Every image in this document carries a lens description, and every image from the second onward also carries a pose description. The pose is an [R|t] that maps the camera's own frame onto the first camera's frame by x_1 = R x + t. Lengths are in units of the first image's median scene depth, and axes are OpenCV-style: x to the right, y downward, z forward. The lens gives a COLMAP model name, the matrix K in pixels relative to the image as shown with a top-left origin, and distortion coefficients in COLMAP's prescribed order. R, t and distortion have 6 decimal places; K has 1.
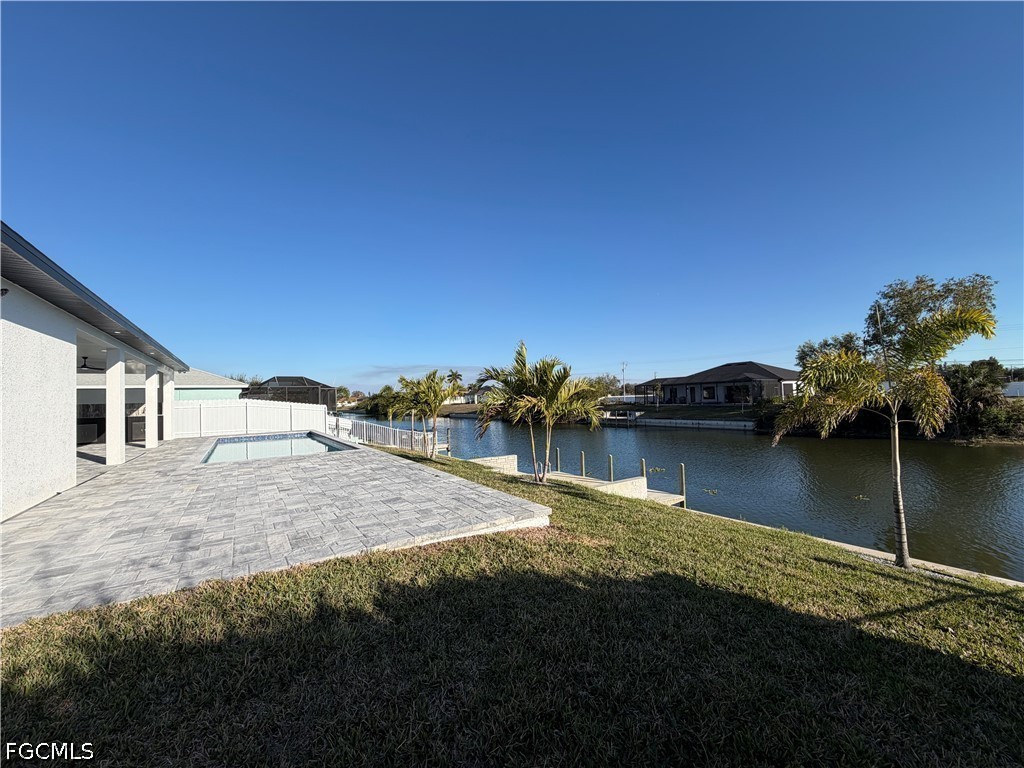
lens RADIAL K [[408.0, 0, 510.7], [0, 408.0, 385.9], [0, 0, 1]] dist [-0.000527, -0.000948]
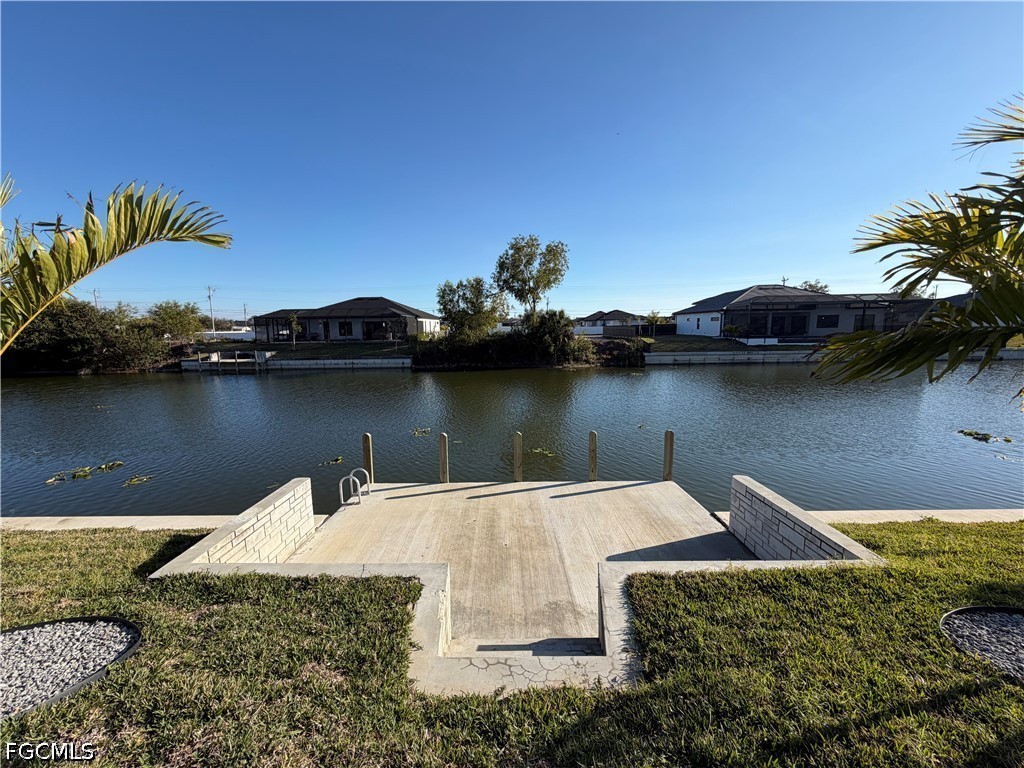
lens RADIAL K [[408.0, 0, 510.7], [0, 408.0, 381.8], [0, 0, 1]] dist [-0.000527, -0.000948]
pose [[0.578196, -0.084235, 0.811538, -0.071033], [-0.028571, 0.991956, 0.123318, 0.019258], [-0.815398, -0.094489, 0.571138, 0.296482]]
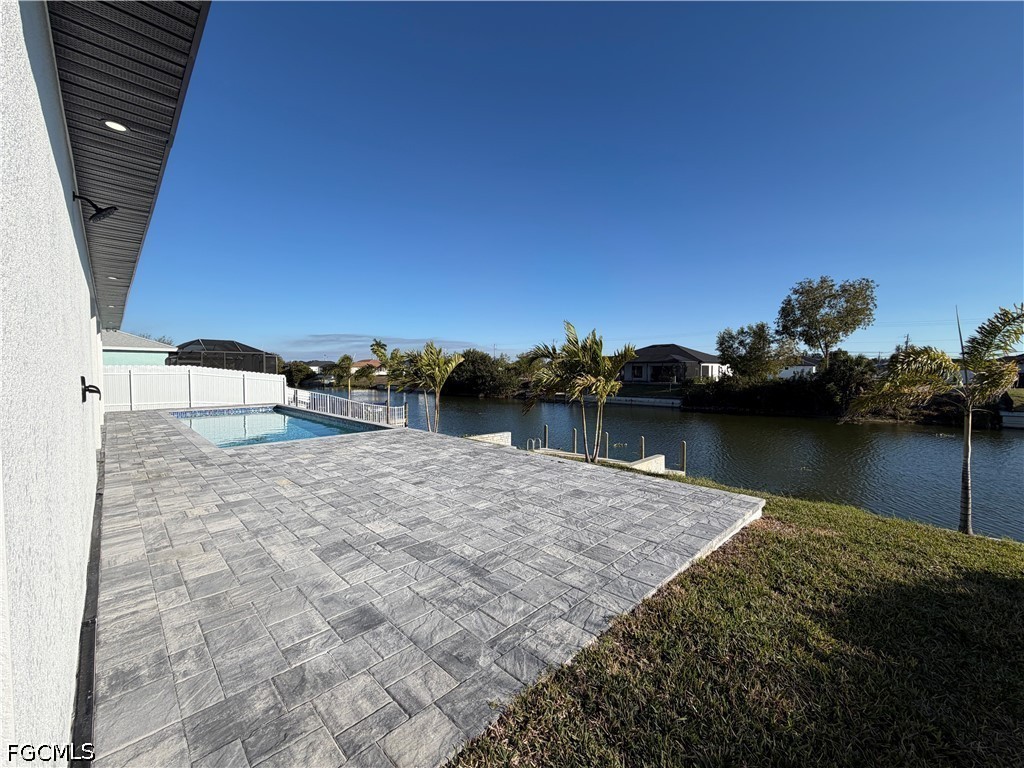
lens RADIAL K [[408.0, 0, 508.3], [0, 408.0, 381.6], [0, 0, 1]] dist [-0.000527, -0.000948]
pose [[0.980828, 0.024432, 0.193340, -0.084593], [-0.034968, 0.998073, 0.051269, -0.000775], [-0.191715, -0.057047, 0.979791, 0.022662]]
